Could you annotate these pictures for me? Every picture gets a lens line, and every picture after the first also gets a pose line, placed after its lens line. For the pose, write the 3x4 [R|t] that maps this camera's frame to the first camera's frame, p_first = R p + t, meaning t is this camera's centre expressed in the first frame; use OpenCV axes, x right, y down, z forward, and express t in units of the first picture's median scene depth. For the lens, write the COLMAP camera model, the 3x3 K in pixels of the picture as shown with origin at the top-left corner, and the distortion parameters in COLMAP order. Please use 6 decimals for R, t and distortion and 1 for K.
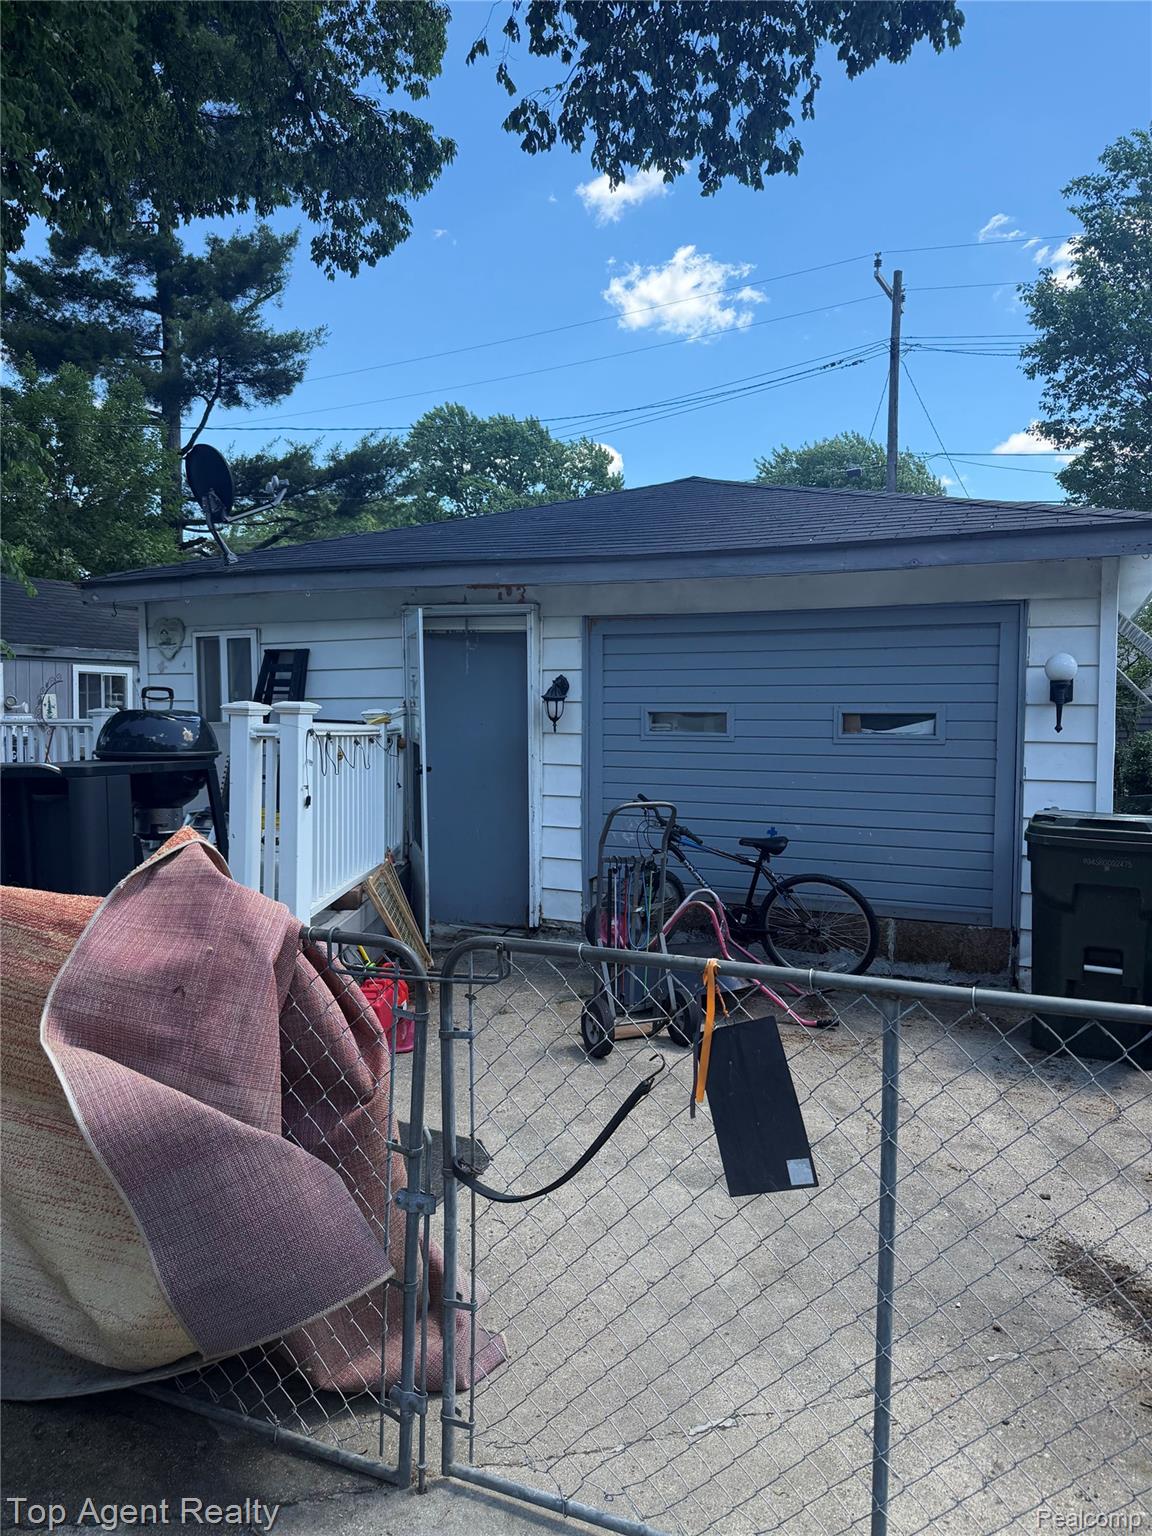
lens RADIAL K [[1077.1, 0, 571.7], [0, 1077.1, 770.6], [0, 0, 1]] dist [0.000126, 0.000800]
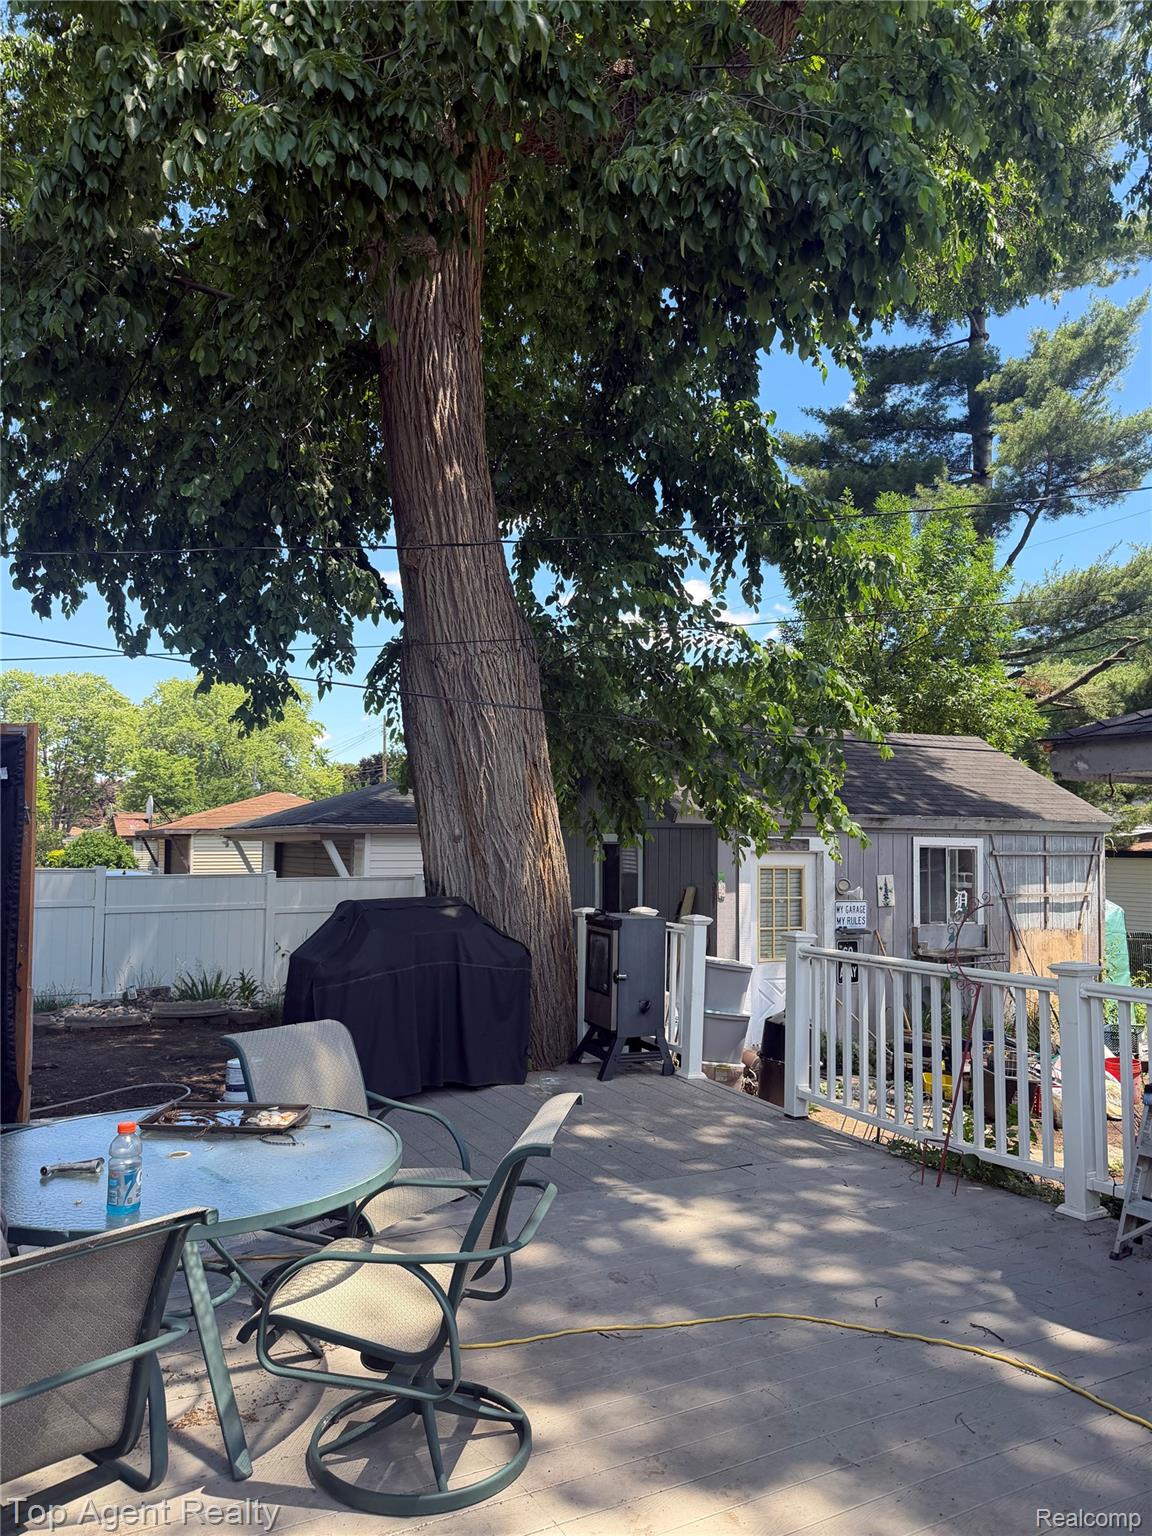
lens RADIAL K [[1078.6, 0, 579.6], [0, 1078.6, 772.2], [0, 0, 1]] dist [0.127475, -0.202731]
pose [[0.785452, -0.033935, -0.617991, -0.086149], [-0.045438, 0.992640, -0.112258, -0.024068], [0.617252, 0.116254, 0.778129, 0.119382]]
